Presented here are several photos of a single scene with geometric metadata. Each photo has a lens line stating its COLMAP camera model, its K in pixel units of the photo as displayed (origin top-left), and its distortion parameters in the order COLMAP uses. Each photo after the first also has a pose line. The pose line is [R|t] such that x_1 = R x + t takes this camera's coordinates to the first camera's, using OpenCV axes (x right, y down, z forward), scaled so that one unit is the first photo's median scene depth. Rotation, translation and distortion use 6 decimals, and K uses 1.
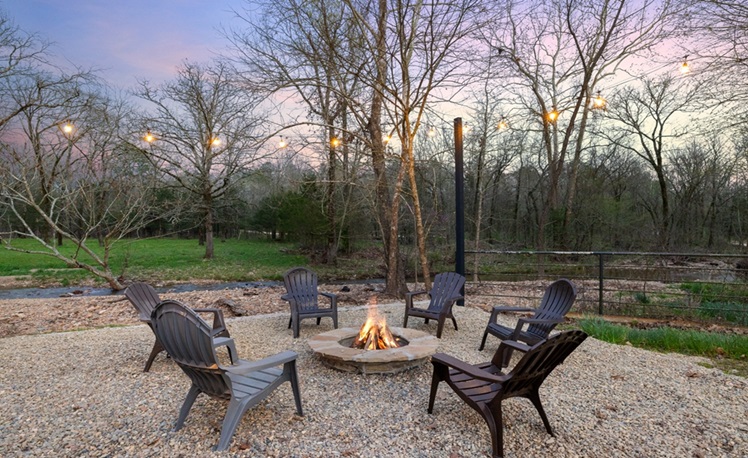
lens RADIAL K [[395.5, 0, 375.4], [0, 395.5, 229.8], [0, 0, 1]] dist [0.000705, 0.000209]
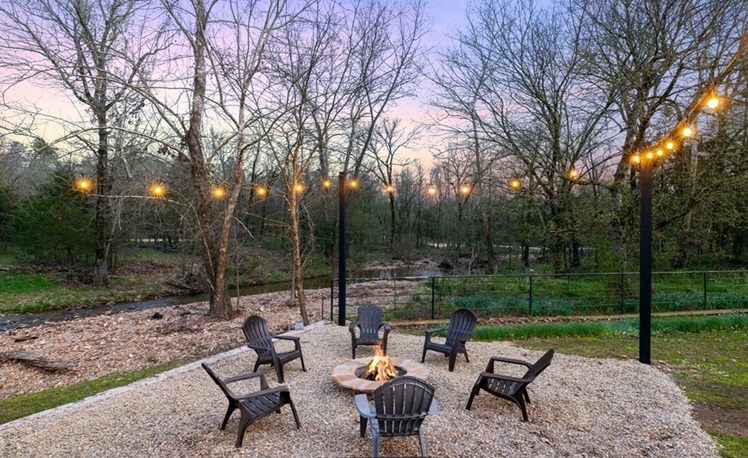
lens RADIAL K [[394.6, 0, 374.0], [0, 394.6, 229.0], [0, 0, 1]] dist [0.000657, 0.000203]
pose [[0.802660, 0.006119, 0.596405, -0.213888], [-0.008770, 0.999960, 0.001544, -0.053514], [-0.596372, -0.006470, 0.802682, -0.014695]]
